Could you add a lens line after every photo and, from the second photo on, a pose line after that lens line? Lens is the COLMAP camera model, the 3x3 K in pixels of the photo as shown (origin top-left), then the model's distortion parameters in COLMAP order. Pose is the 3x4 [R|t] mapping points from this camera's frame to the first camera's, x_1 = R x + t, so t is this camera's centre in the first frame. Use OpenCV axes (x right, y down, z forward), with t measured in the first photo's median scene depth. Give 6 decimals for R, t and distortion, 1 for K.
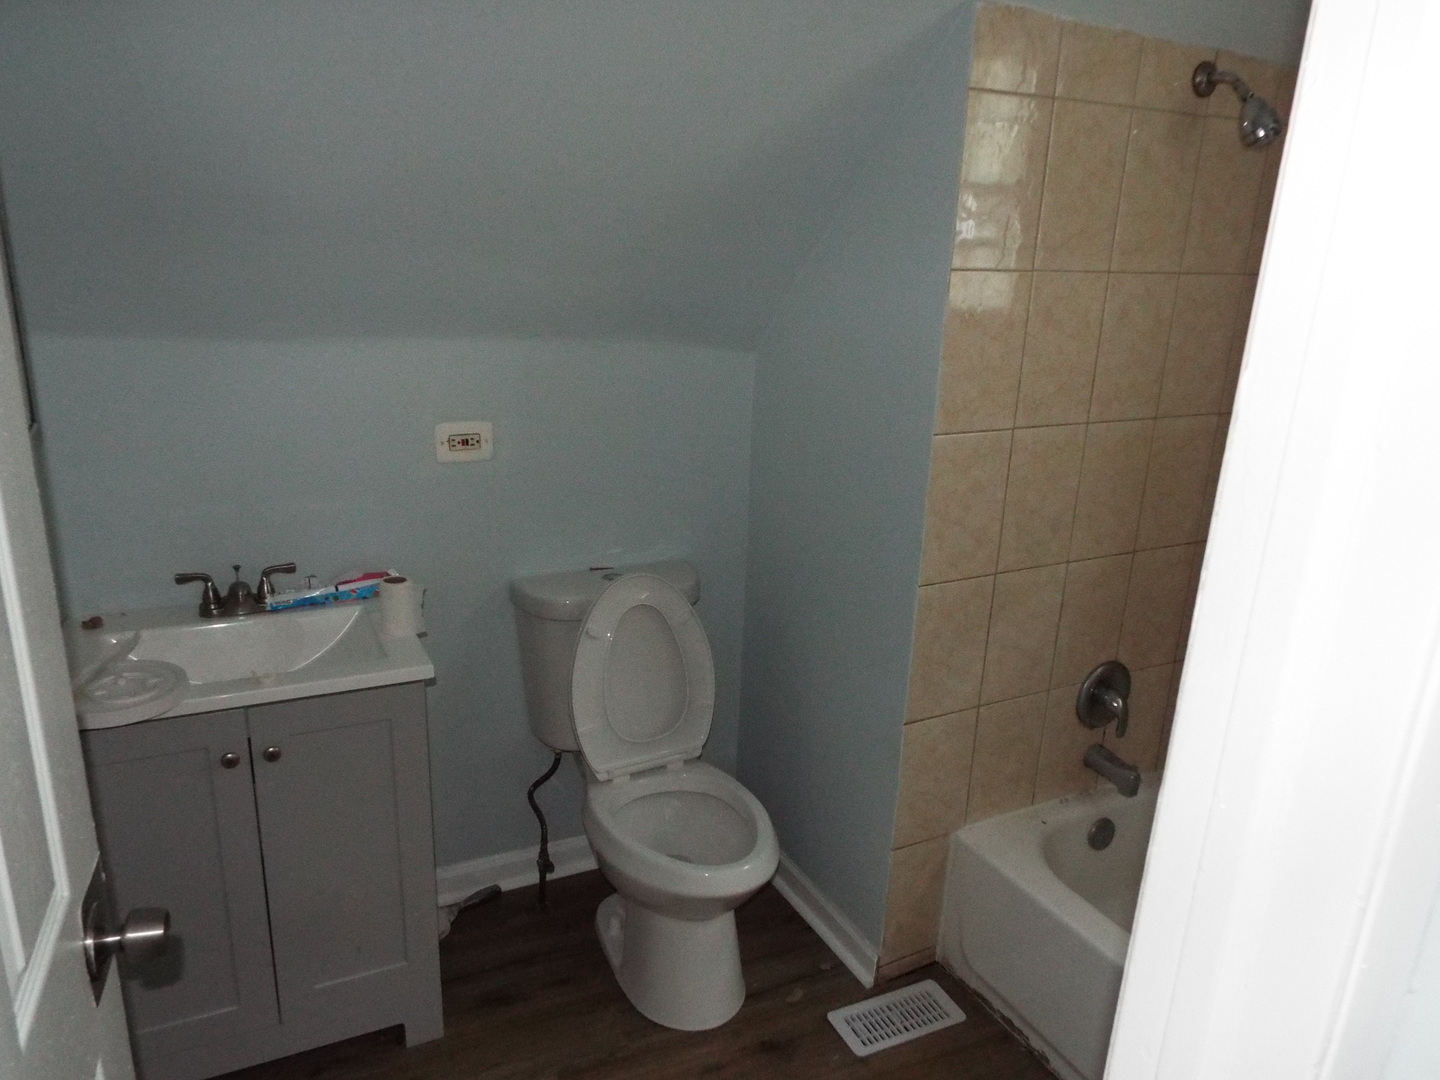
lens RADIAL K [[1051.1, 0, 716.4], [0, 1051.1, 544.4], [0, 0, 1]] dist [0.003648, 0.002866]
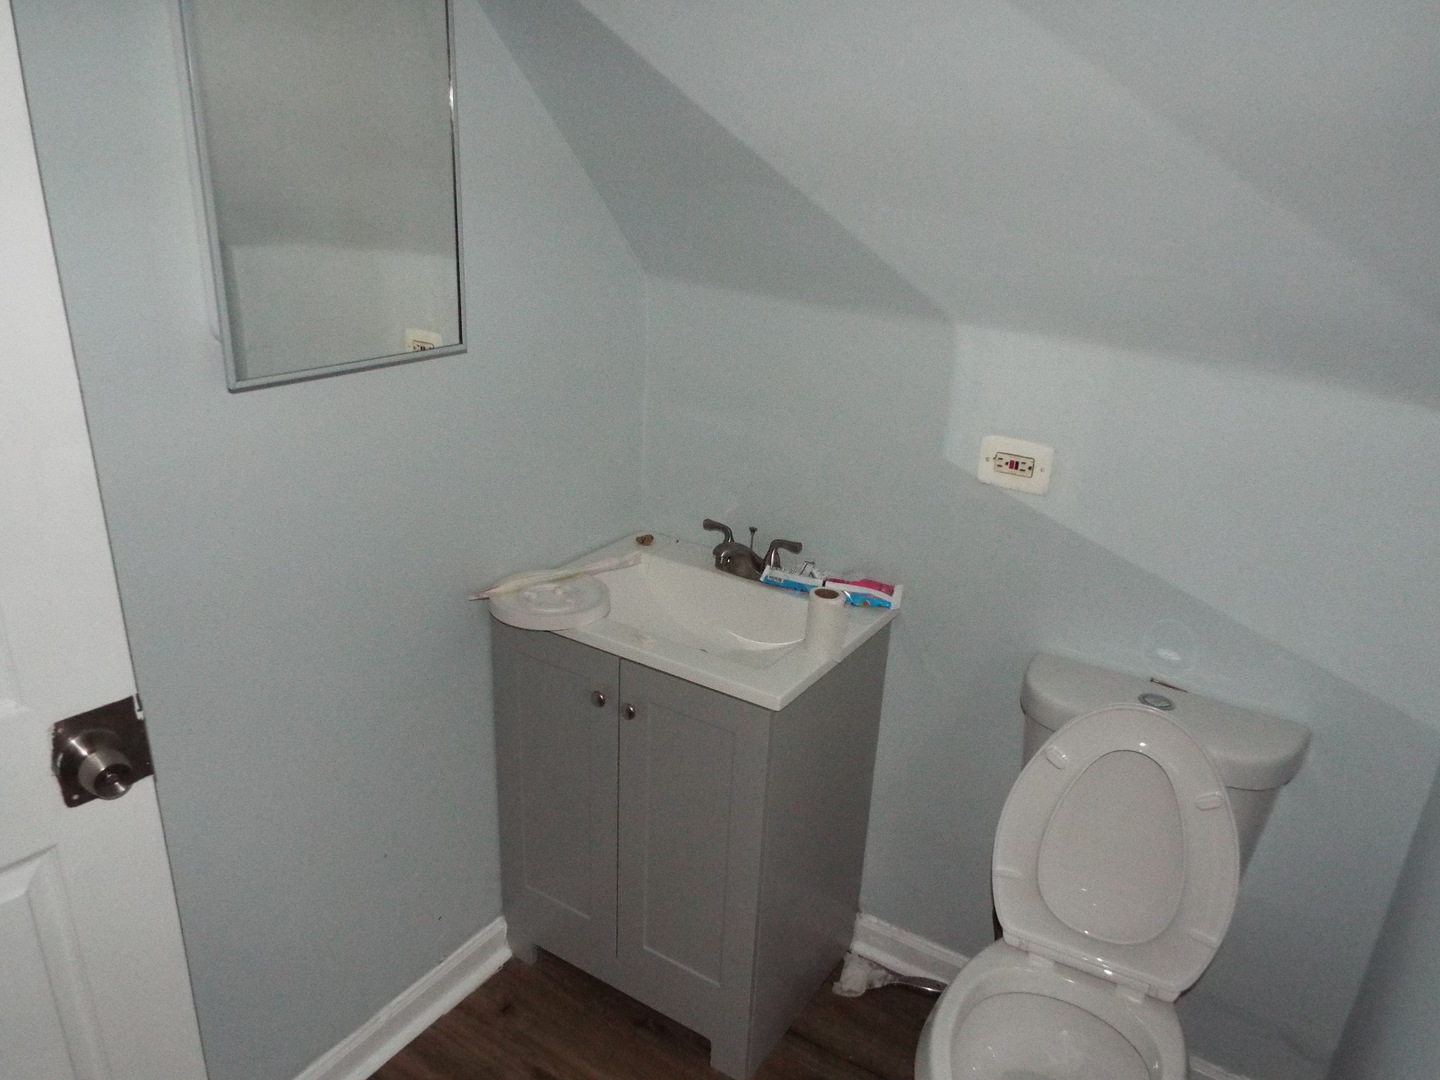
lens RADIAL K [[1051.1, 0, 716.4], [0, 1051.1, 544.4], [0, 0, 1]] dist [0.003648, 0.002866]
pose [[0.522919, 0.294616, -0.799848, 0.297910], [-0.271751, 0.947024, 0.171163, -0.115868], [0.807903, 0.127855, 0.575279, 0.371713]]
